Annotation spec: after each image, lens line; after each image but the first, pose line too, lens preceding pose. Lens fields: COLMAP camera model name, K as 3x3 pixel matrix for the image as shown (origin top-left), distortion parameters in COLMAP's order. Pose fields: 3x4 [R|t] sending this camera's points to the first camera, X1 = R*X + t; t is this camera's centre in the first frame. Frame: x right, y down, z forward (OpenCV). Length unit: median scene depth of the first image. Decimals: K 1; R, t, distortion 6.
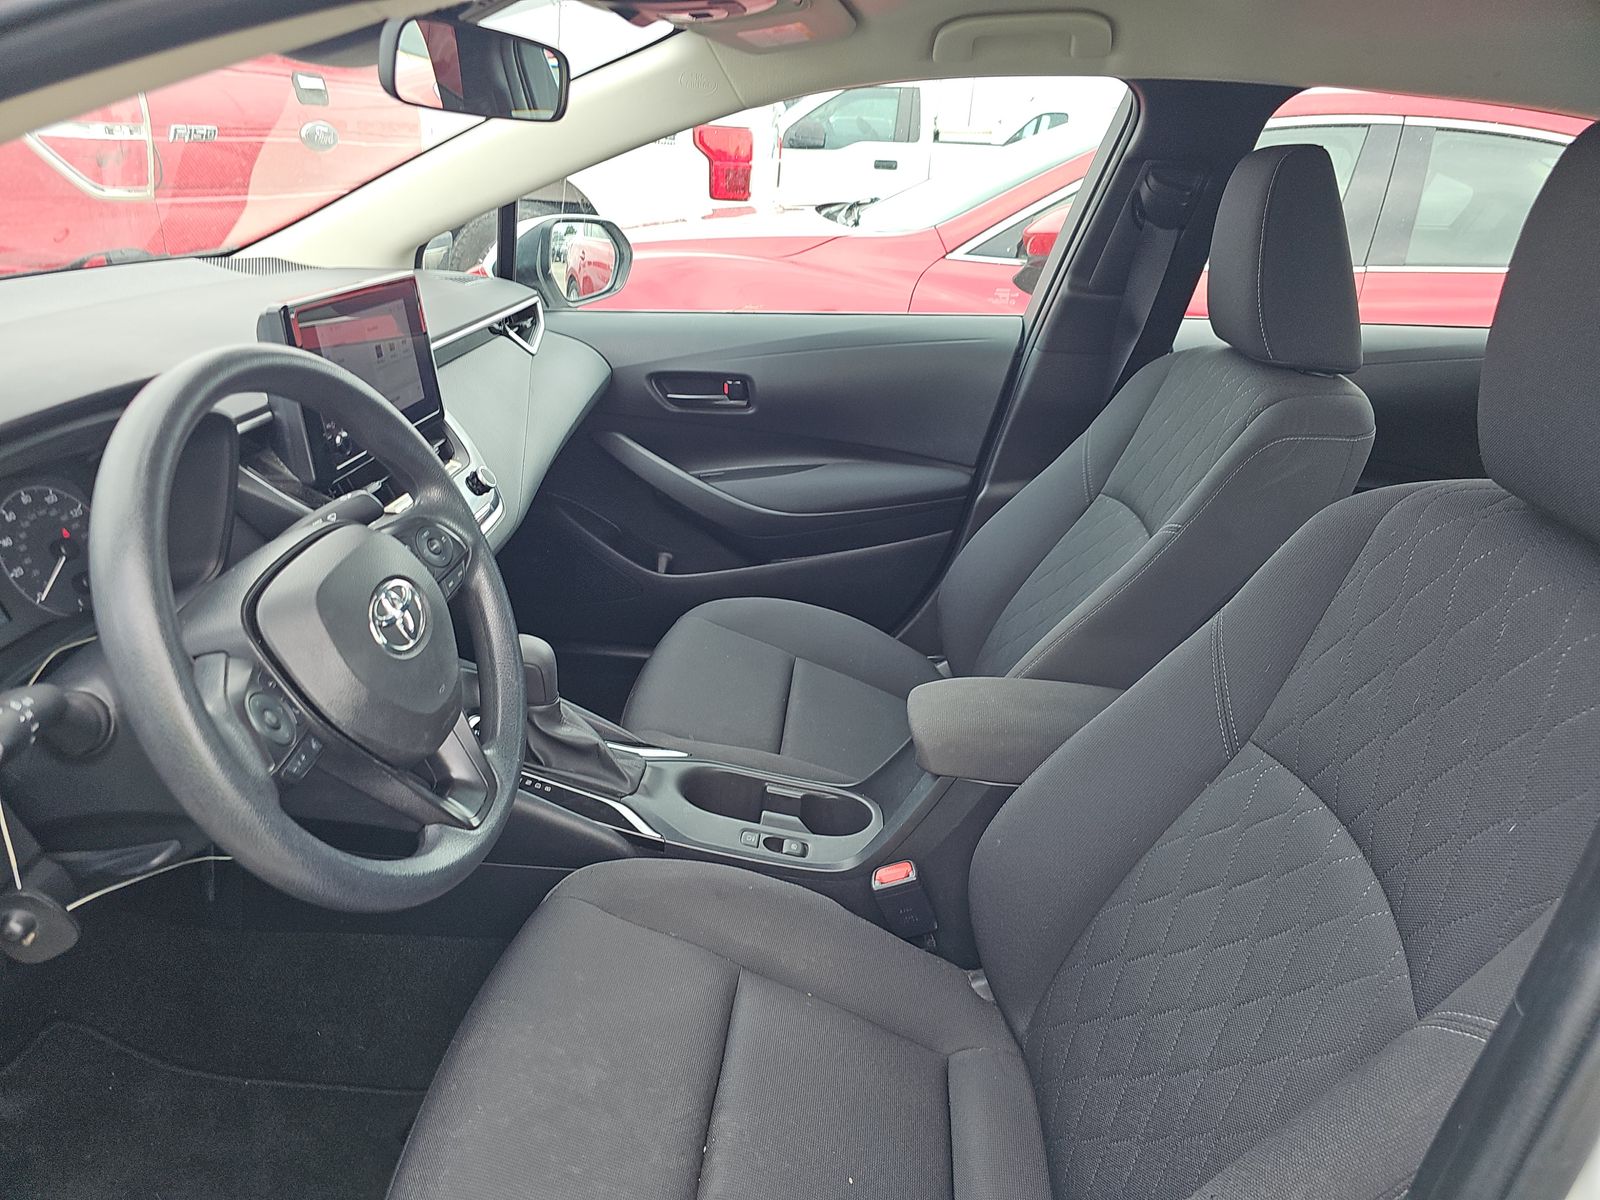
lens RADIAL K [[1072.7, 0, 800.0], [0, 1072.7, 600.0], [0, 0, 1]] dist [0.052809, -0.044794]
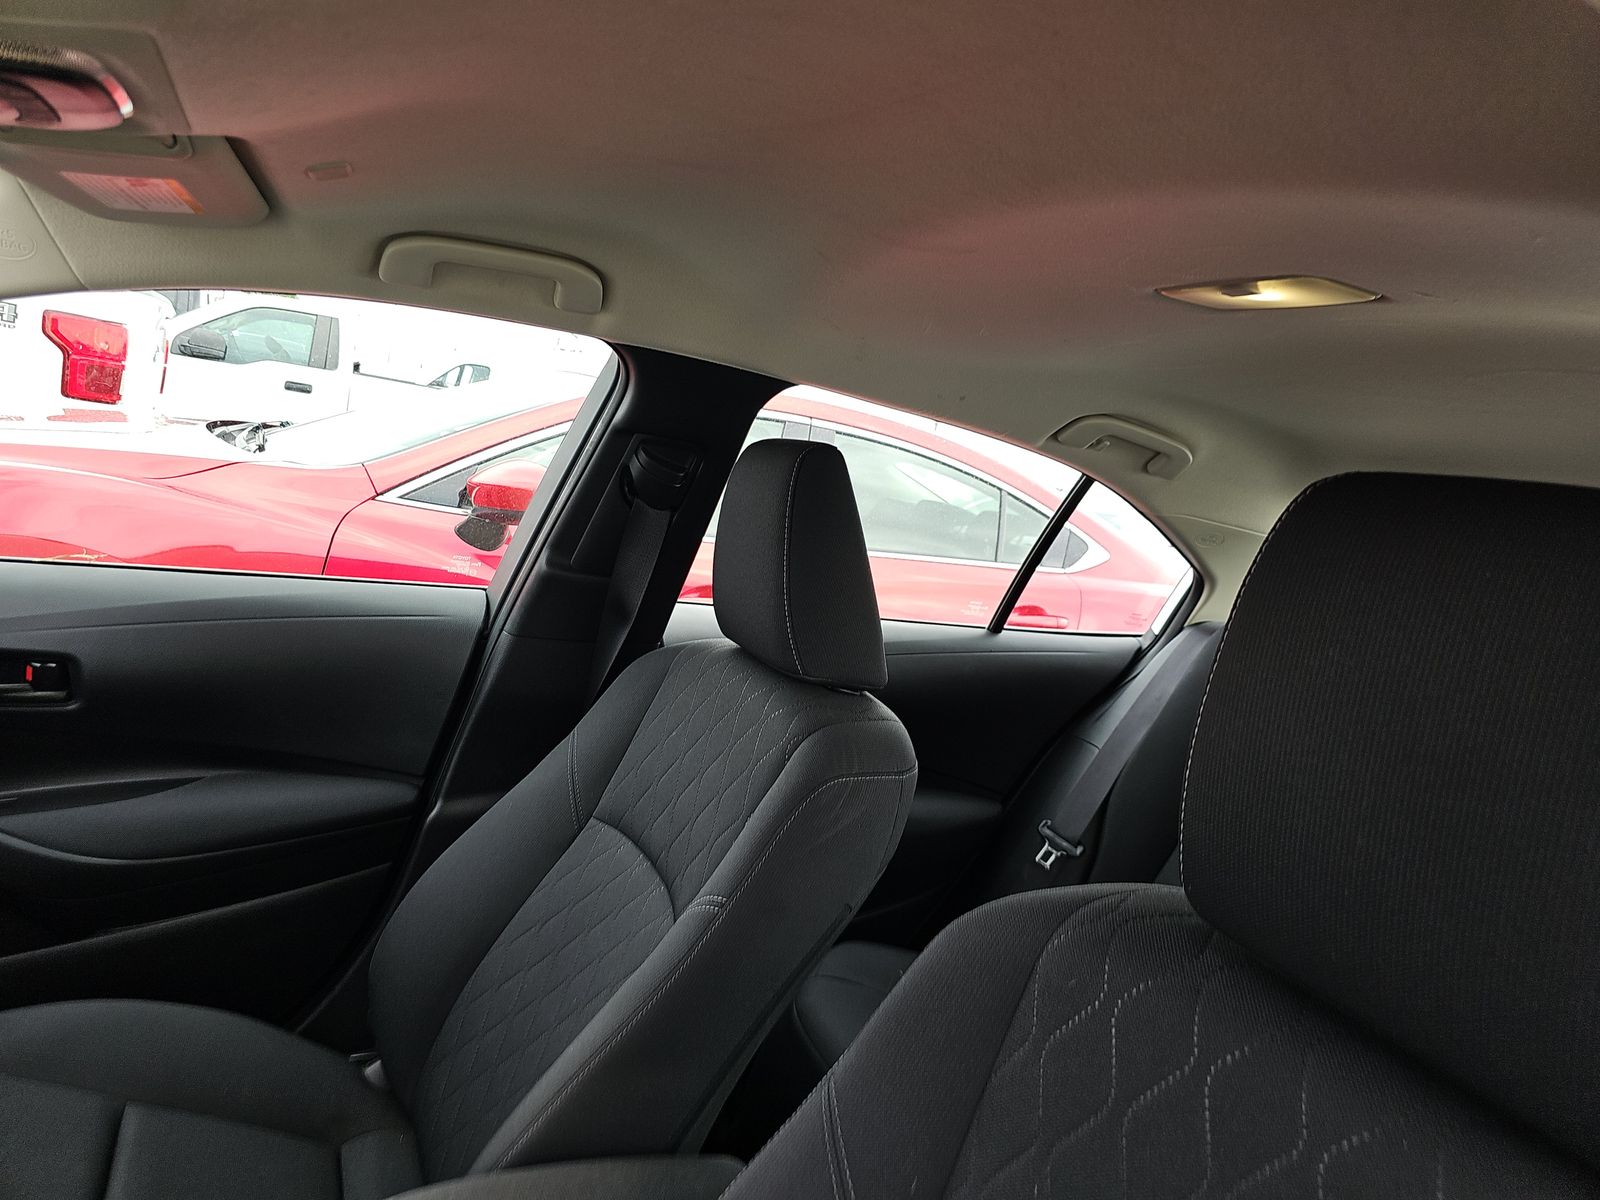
lens RADIAL K [[1072.7, 0, 800.0], [0, 1072.7, 600.0], [0, 0, 1]] dist [0.052809, -0.044794]
pose [[0.868690, 0.045193, 0.493291, 0.010303], [0.060771, 0.978584, -0.196671, -0.080292], [-0.491615, 0.200823, 0.847340, 0.191926]]
